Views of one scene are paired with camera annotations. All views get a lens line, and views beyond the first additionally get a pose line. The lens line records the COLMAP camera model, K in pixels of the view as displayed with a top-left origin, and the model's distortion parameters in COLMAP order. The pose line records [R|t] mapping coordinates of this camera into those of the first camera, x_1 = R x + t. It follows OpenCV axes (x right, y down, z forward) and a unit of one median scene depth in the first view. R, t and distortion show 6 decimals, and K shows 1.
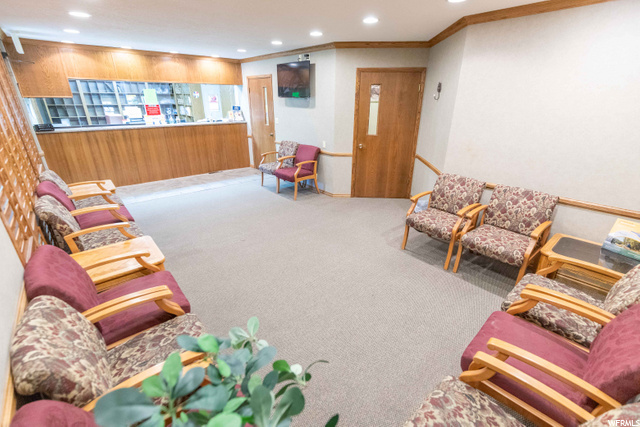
lens RADIAL K [[286.4, 0, 320.0], [0, 286.4, 213.5], [0, 0, 1]] dist [0.015682, -0.000155]
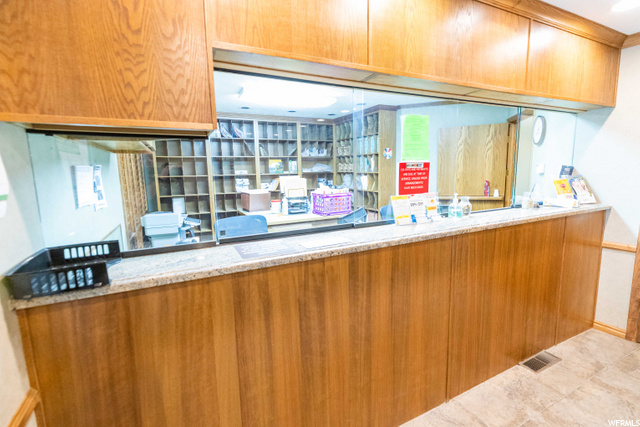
lens RADIAL K [[286.4, 0, 320.0], [0, 286.4, 213.5], [0, 0, 1]] dist [0.015682, -0.000155]
pose [[0.968982, 0.013743, -0.246750, -0.434077], [-0.070966, 0.971874, -0.224553, -0.176718], [0.236724, 0.235099, 0.942704, 0.498930]]
